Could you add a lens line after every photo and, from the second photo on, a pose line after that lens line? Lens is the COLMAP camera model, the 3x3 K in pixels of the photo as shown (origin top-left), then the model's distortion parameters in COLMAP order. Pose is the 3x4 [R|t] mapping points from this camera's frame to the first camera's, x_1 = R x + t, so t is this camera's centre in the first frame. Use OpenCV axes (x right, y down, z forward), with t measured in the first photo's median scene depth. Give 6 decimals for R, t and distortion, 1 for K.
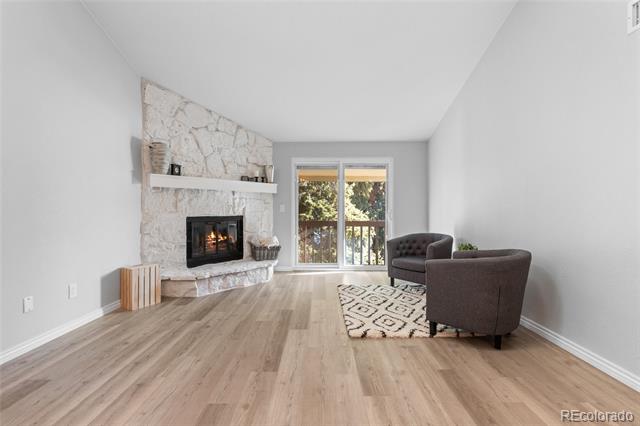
lens RADIAL K [[286.6, 0, 319.7], [0, 286.6, 209.9], [0, 0, 1]] dist [0.001114, 0.000026]
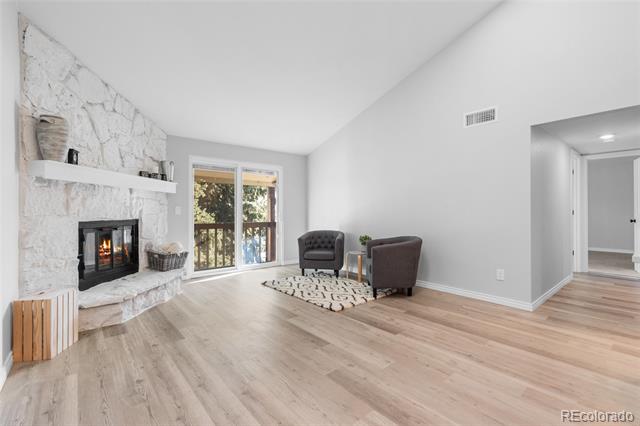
lens RADIAL K [[286.6, 0, 319.7], [0, 286.6, 209.9], [0, 0, 1]] dist [0.001114, 0.000026]
pose [[0.759288, 0.004441, 0.650739, -0.487027], [-0.000215, 0.999978, -0.006574, -0.001653], [-0.650754, 0.004852, 0.759273, 0.044000]]
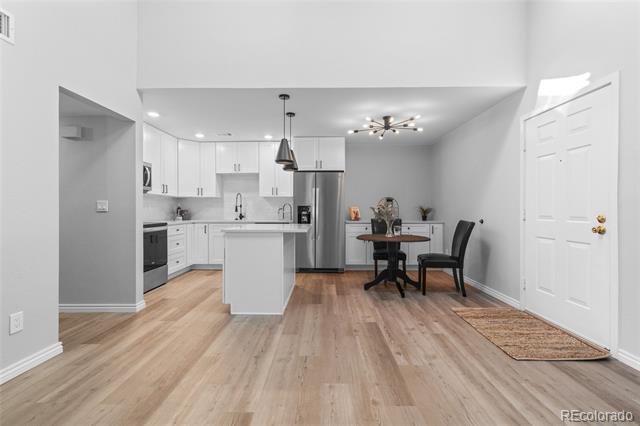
lens RADIAL K [[286.6, 0, 319.7], [0, 286.6, 209.9], [0, 0, 1]] dist [0.001114, 0.000026]
pose [[-0.999970, 0.001310, 0.007647, -0.027871], [0.001303, 0.999999, -0.001004, -0.000606], [-0.007648, -0.000994, -0.999970, 0.818993]]
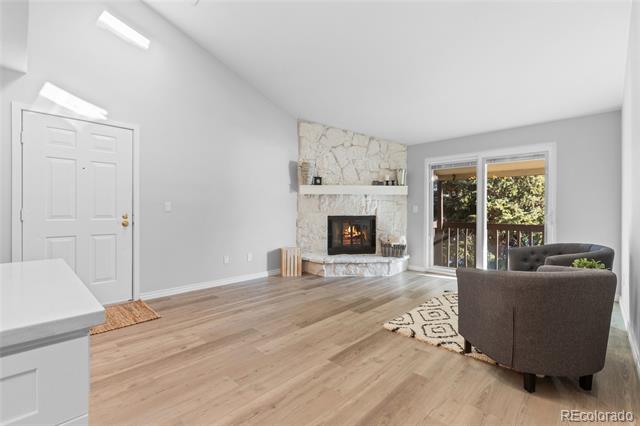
lens RADIAL K [[286.6, 0, 319.7], [0, 286.6, 209.9], [0, 0, 1]] dist [0.001114, 0.000026]
pose [[0.723416, 0.000603, -0.690413, 0.425316], [-0.001672, 0.999998, -0.000879, -0.001886], [0.690411, 0.001790, 0.723415, 0.028589]]
